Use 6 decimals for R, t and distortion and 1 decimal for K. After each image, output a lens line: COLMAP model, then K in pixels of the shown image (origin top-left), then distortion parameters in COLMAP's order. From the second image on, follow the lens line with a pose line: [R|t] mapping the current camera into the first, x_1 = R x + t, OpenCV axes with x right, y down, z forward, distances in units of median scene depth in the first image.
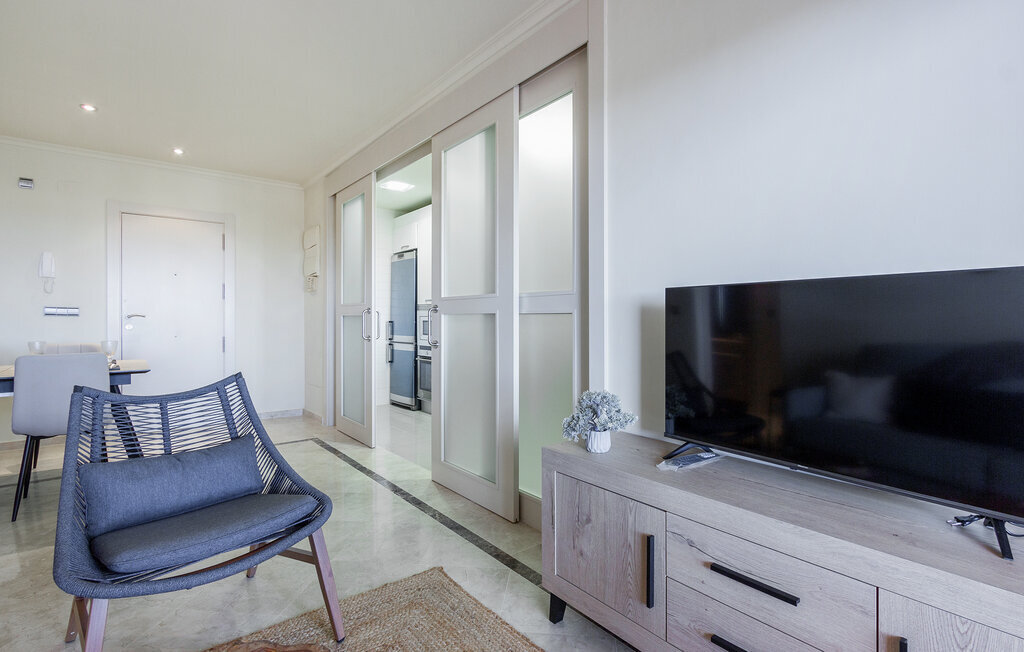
lens RADIAL K [[491.3, 0, 507.6], [0, 491.3, 322.7], [0, 0, 1]] dist [0.002744, 0.000199]
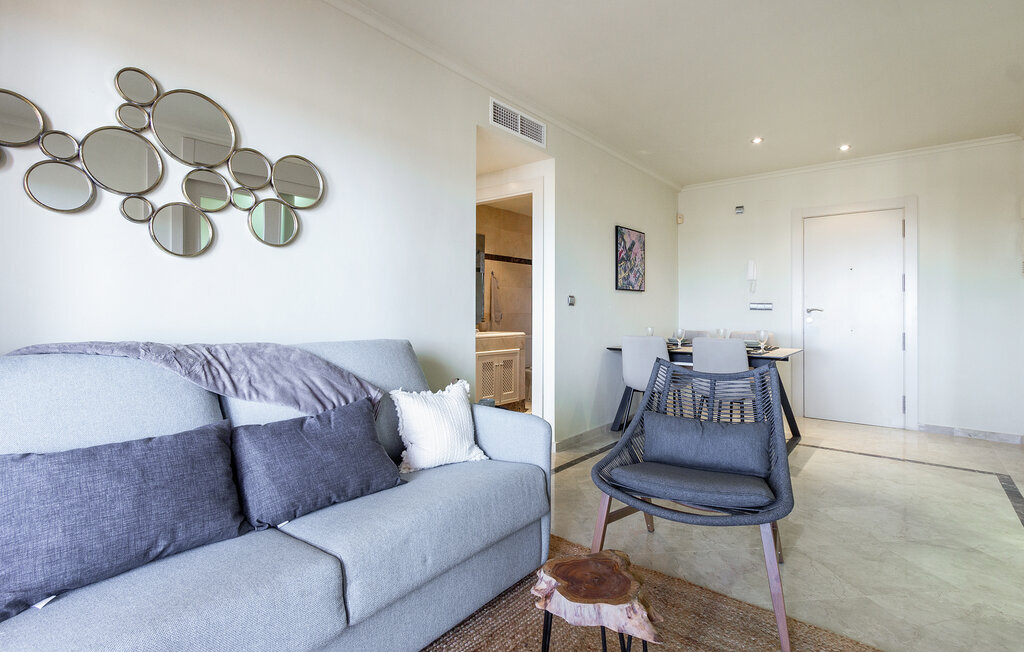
lens RADIAL K [[491.3, 0, 506.6], [0, 491.3, 317.5], [0, 0, 1]] dist [0.002744, 0.000199]
pose [[0.205254, 0.013998, -0.978609, 0.221041], [-0.014780, 0.999828, 0.011202, 0.000807], [0.978597, 0.012164, 0.205426, 0.136959]]
